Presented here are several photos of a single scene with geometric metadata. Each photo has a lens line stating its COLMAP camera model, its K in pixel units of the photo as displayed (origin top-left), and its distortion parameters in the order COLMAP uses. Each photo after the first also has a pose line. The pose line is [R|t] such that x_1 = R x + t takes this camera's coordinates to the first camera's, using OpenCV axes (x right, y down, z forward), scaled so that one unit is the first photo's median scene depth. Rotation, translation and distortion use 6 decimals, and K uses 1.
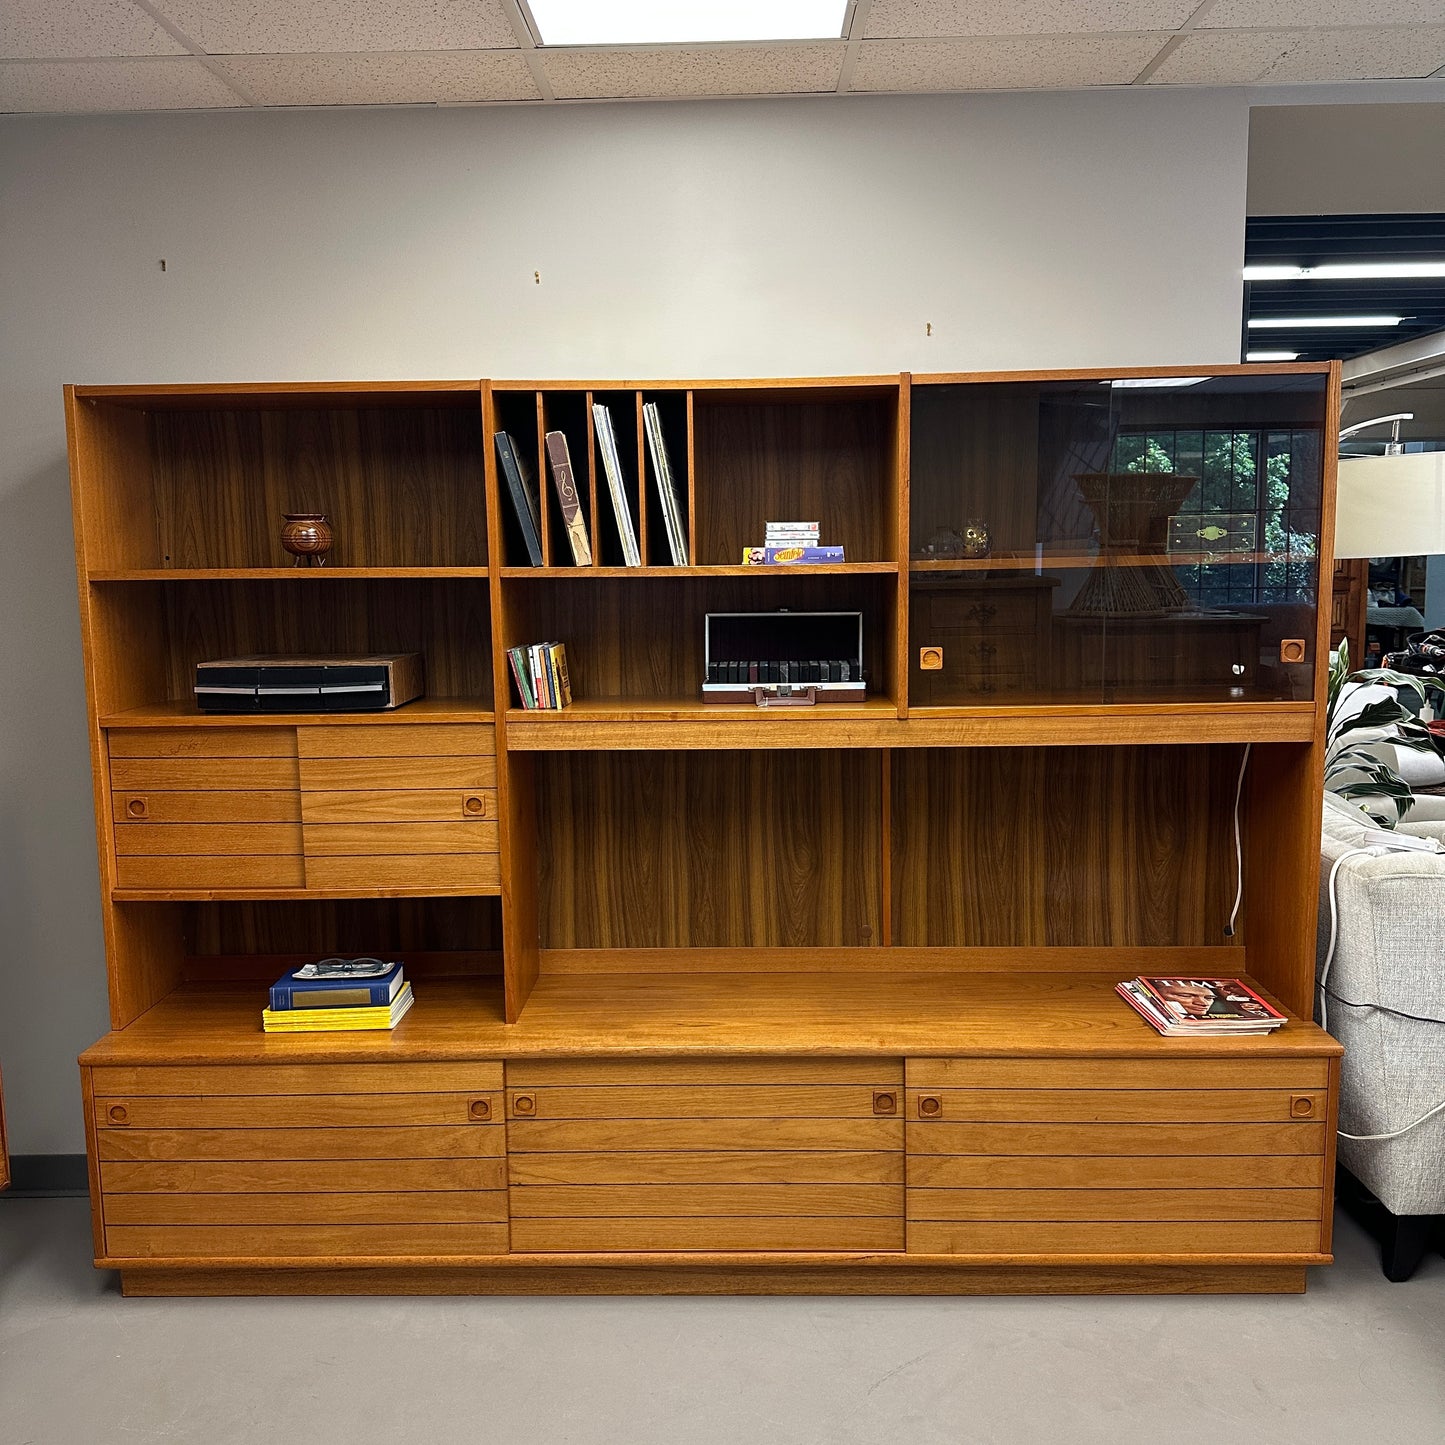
lens RADIAL K [[1346.4, 0, 720.8], [0, 1346.4, 731.7], [0, 0, 1]] dist [0.181492, -0.382296]
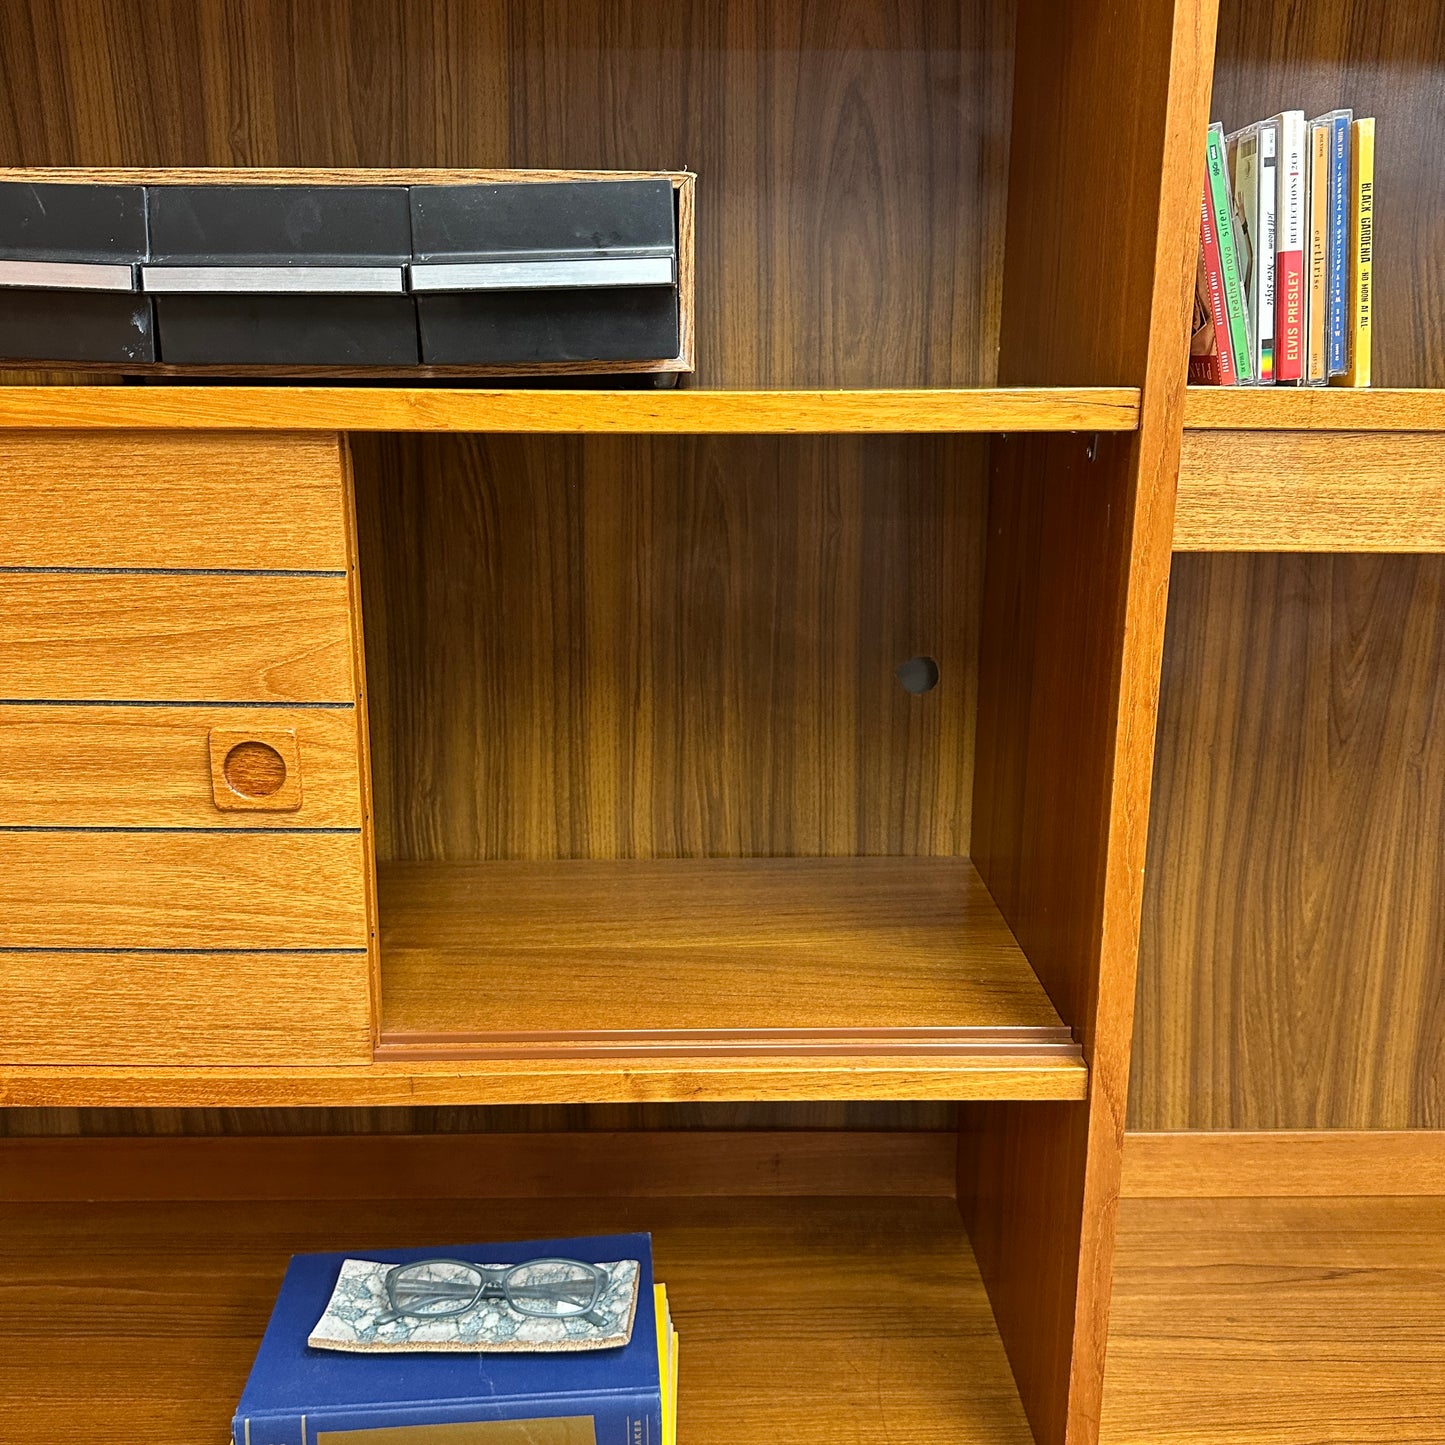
lens RADIAL K [[1355.6, 0, 719.3], [0, 1355.6, 722.1], [0, 0, 1]] dist [0.144143, -0.315123]
pose [[0.999156, 0.010126, 0.039818, -0.244846], [-0.014680, 0.993165, 0.115793, 0.016742], [-0.038373, -0.116280, 0.992475, 0.742773]]
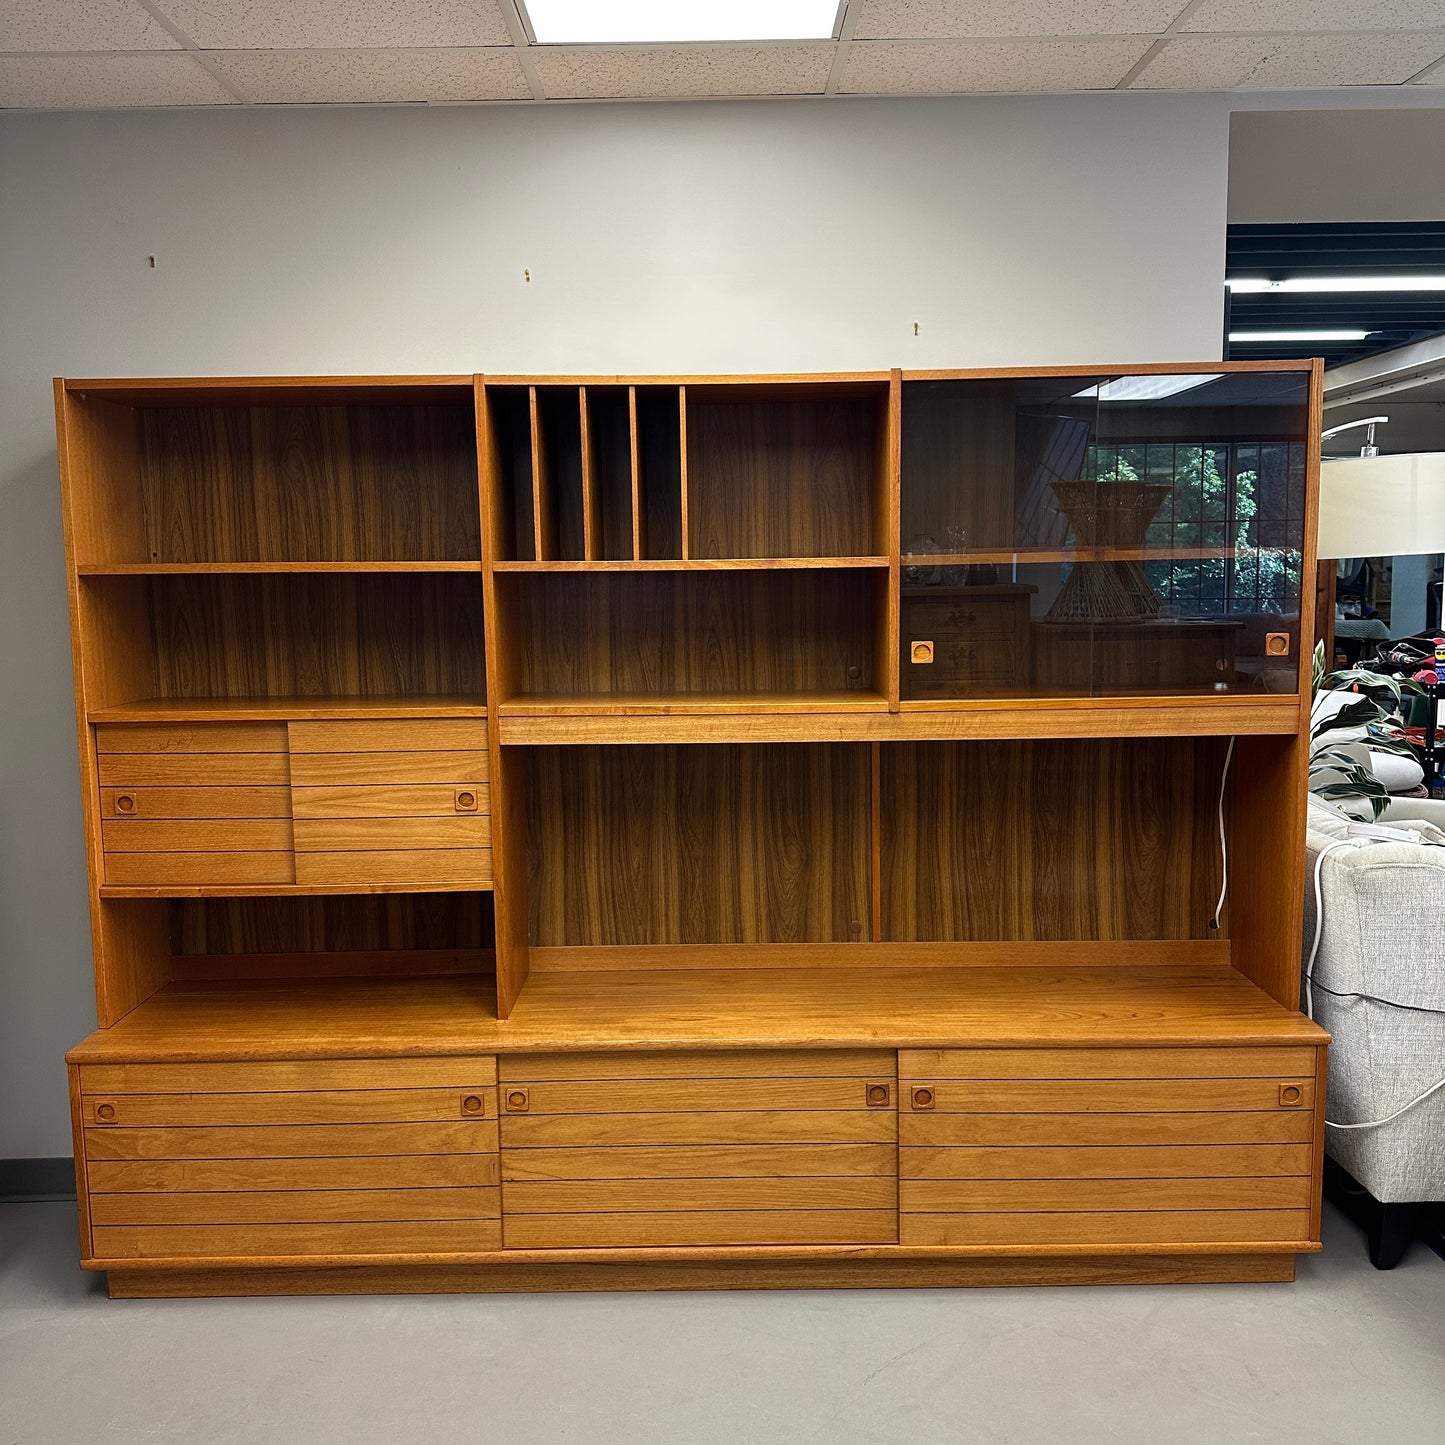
lens RADIAL K [[1346.4, 0, 720.8], [0, 1346.4, 731.7], [0, 0, 1]] dist [0.181492, -0.382296]
pose [[0.999760, -0.002146, 0.021798, -0.016003], [0.002421, 0.999918, -0.012606, 0.016842], [-0.021770, 0.012656, 0.999683, -0.003350]]
